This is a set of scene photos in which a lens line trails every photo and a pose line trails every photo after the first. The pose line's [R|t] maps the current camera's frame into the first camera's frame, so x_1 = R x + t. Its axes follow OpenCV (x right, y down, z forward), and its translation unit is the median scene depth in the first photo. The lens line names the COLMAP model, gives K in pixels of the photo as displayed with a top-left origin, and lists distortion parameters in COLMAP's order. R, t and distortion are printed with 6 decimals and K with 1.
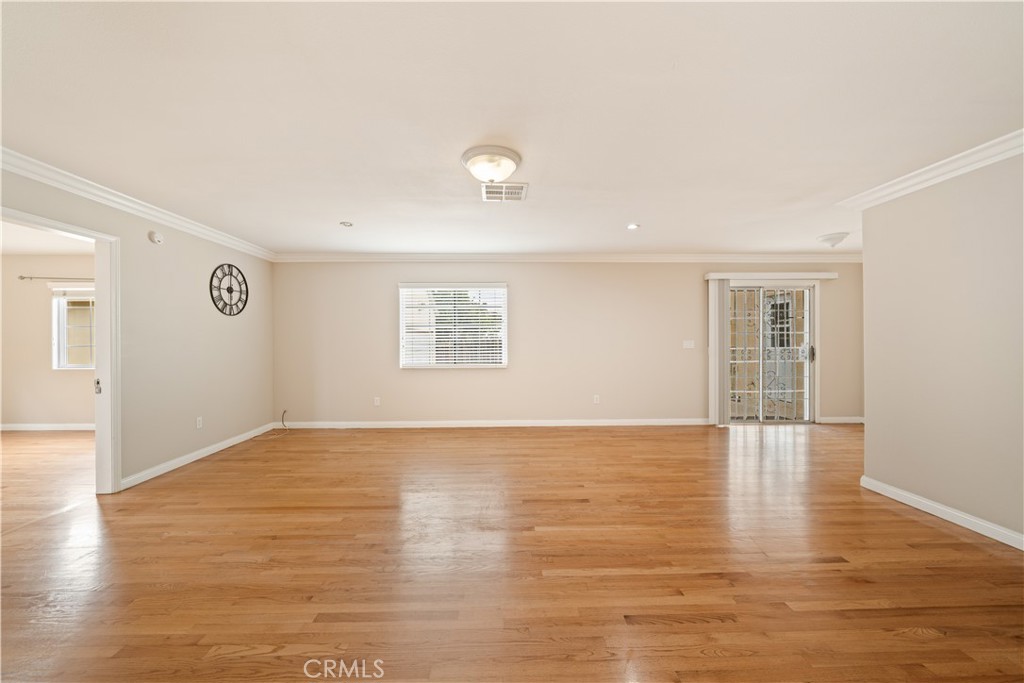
lens RADIAL K [[372.9, 0, 508.2], [0, 372.9, 340.7], [0, 0, 1]] dist [-0.001385, -0.000101]
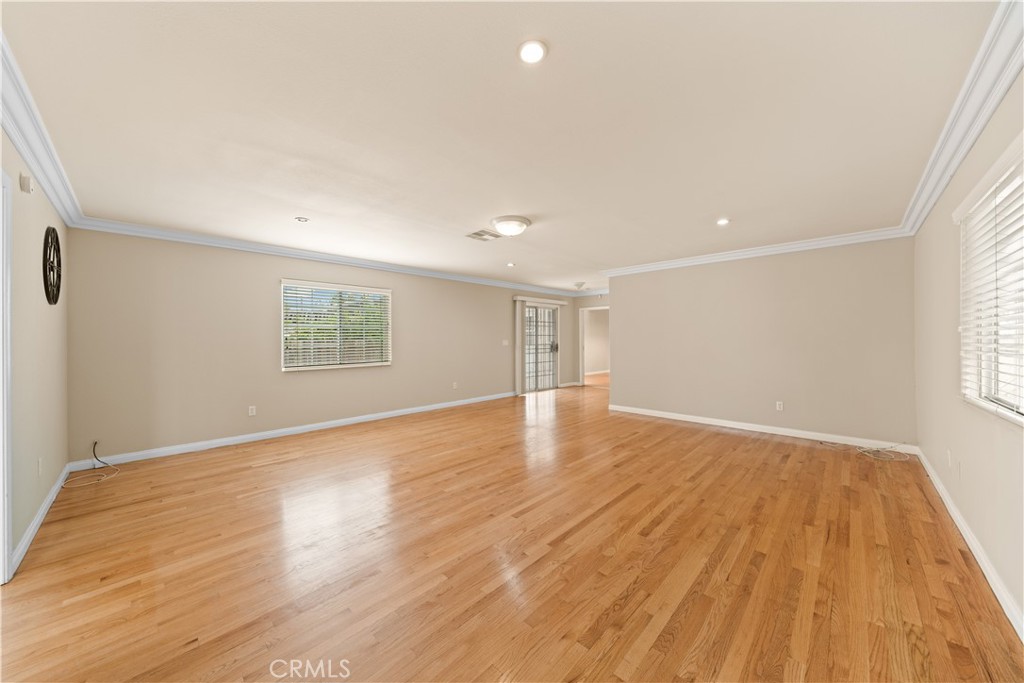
lens RADIAL K [[353.2, 0, 506.8], [0, 353.2, 339.8], [0, 0, 1]] dist [-0.006136, -0.000003]
pose [[0.720573, -0.003483, 0.693370, -0.611489], [0.007025, 0.999973, -0.002278, 0.001718], [-0.693343, 0.006513, 0.720578, -0.020146]]
